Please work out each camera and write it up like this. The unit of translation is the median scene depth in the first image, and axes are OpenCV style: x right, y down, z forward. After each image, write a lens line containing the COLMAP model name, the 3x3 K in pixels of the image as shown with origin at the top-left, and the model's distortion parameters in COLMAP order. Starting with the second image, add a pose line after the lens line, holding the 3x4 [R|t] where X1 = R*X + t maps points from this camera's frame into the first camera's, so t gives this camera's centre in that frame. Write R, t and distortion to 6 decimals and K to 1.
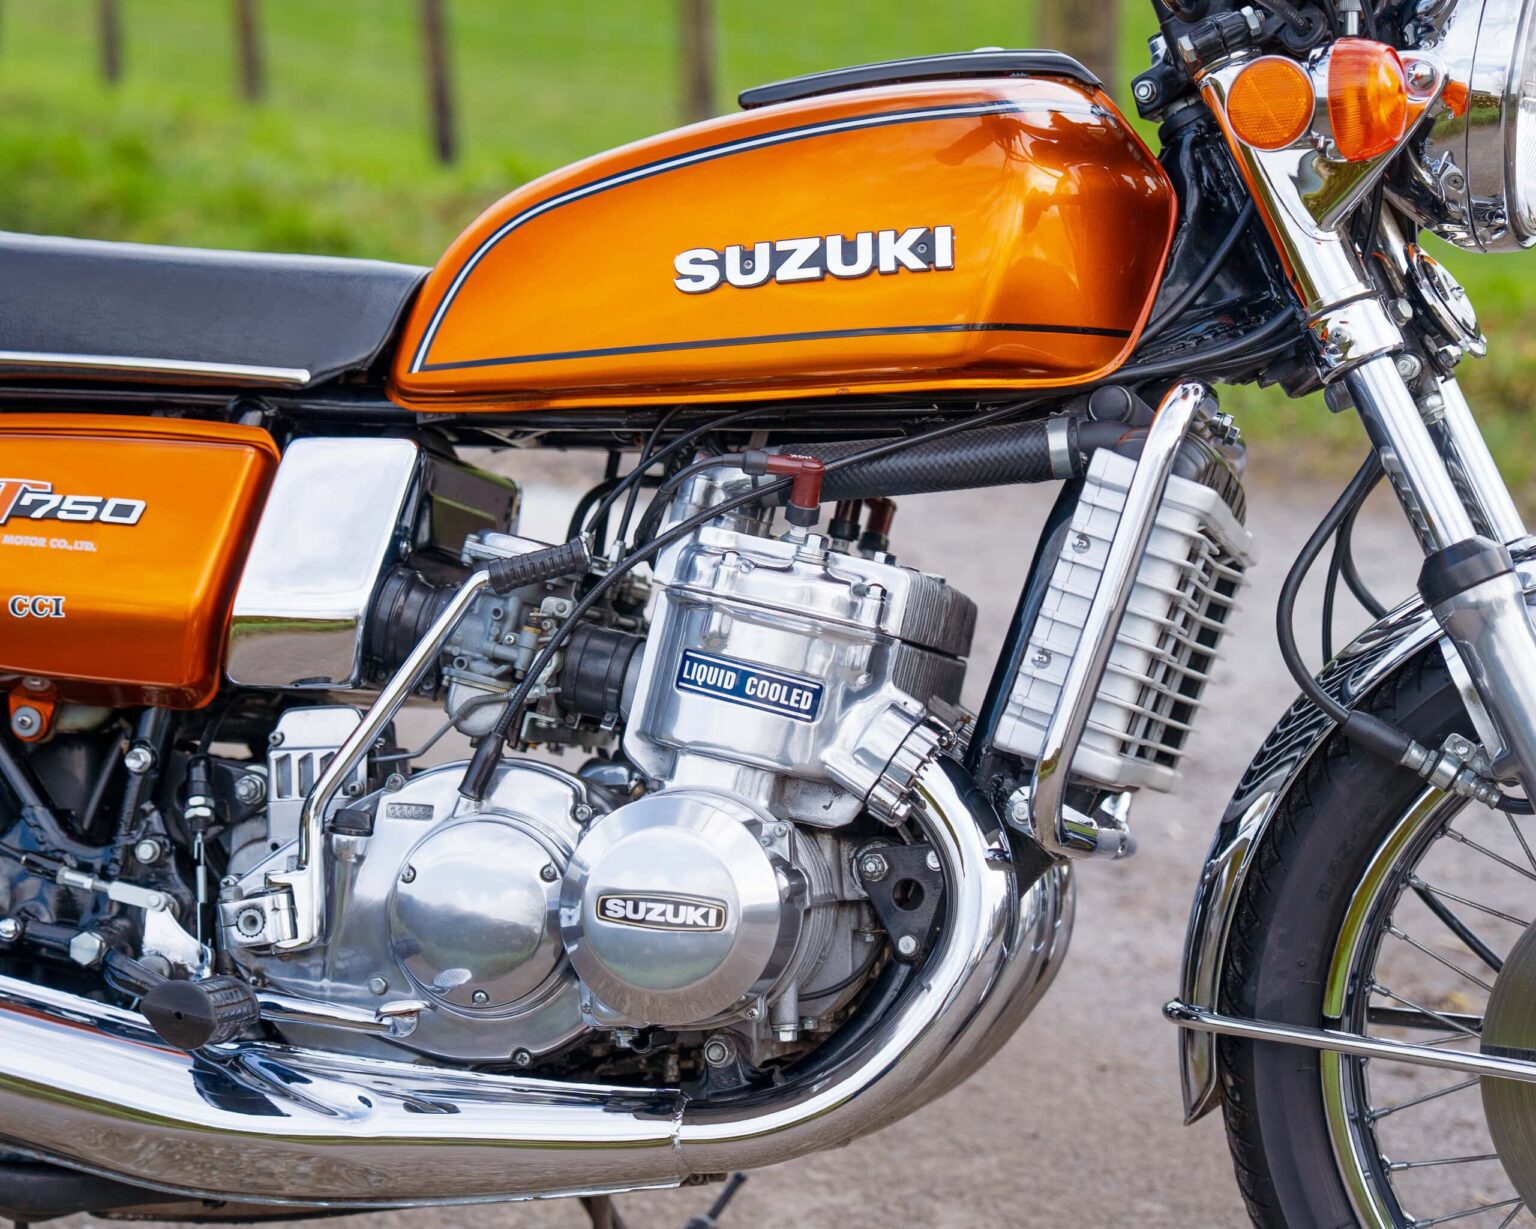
lens RADIAL K [[3764.4, 0, 773.0], [0, 3764.4, 615.6], [0, 0, 1]] dist [0.274385, 0.000000]
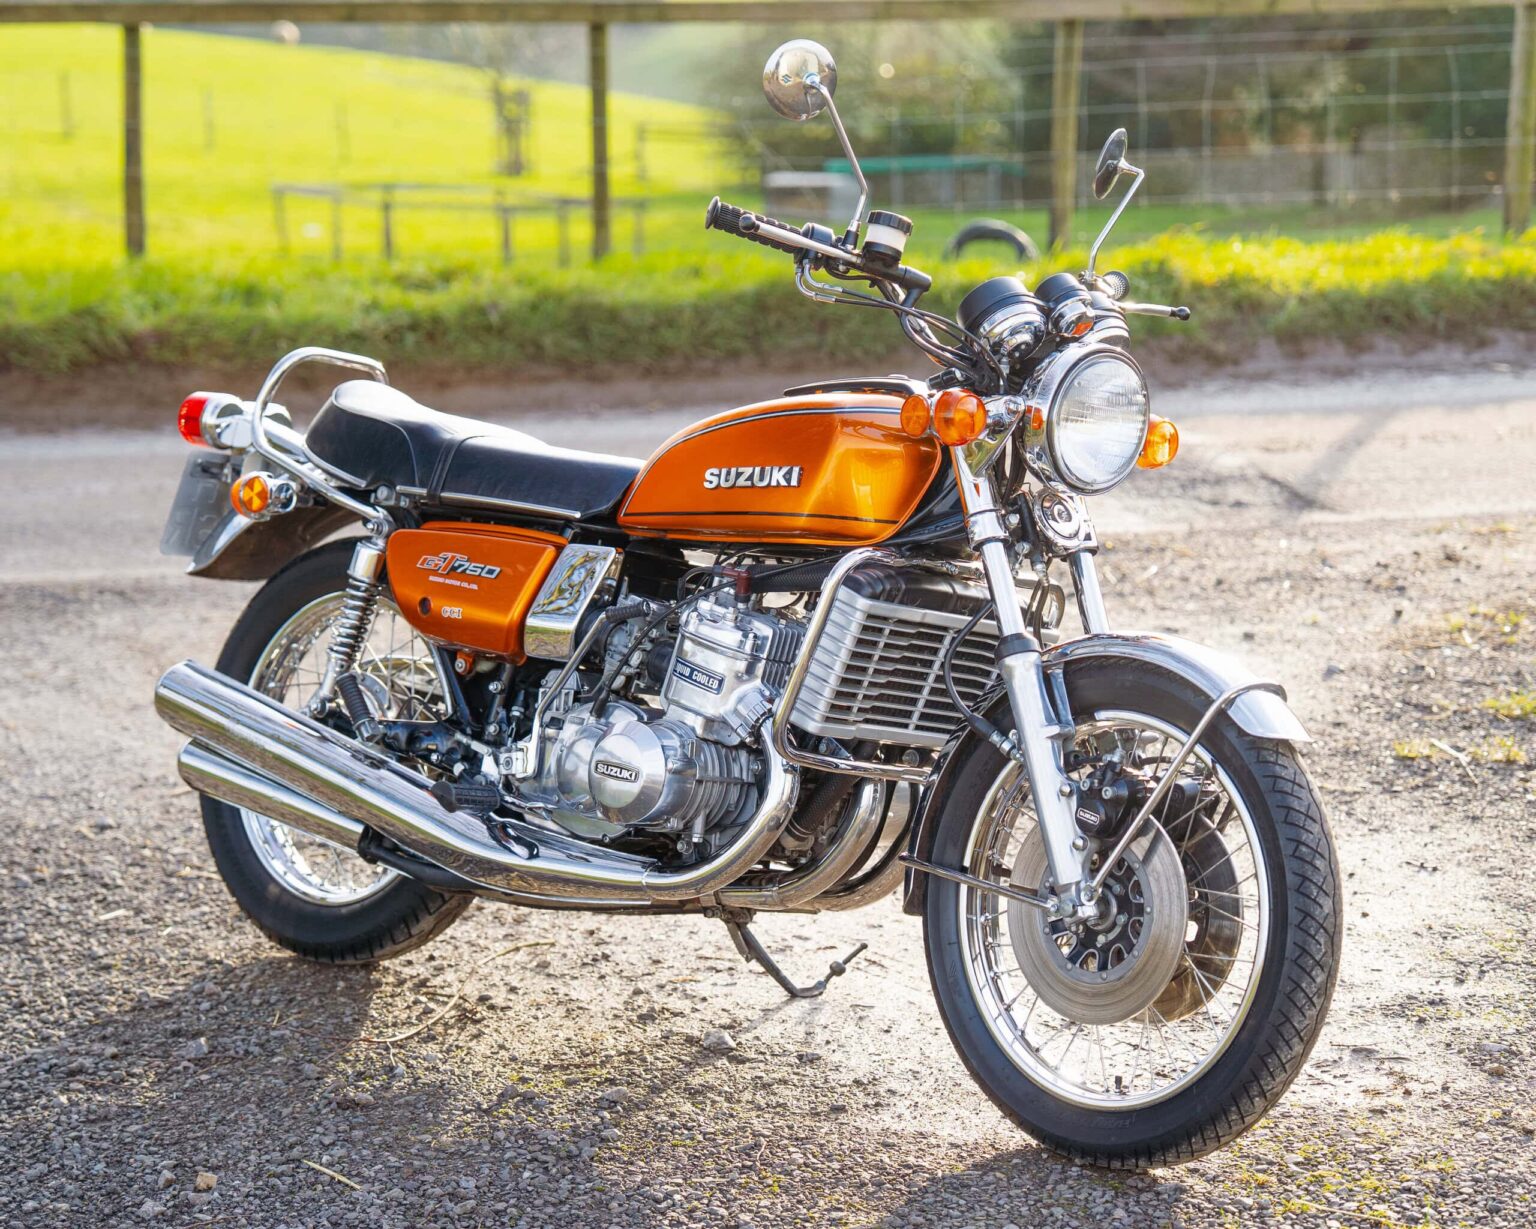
lens RADIAL K [[3764.4, 0, 805.5], [0, 3764.4, 660.3], [0, 0, 1]] dist [0.274385, 0.000000]
pose [[0.863066, 0.086059, -0.497705, 1.093878], [-0.084509, 0.996091, 0.025689, -0.049202], [0.497971, 0.019889, 0.866966, -0.808948]]
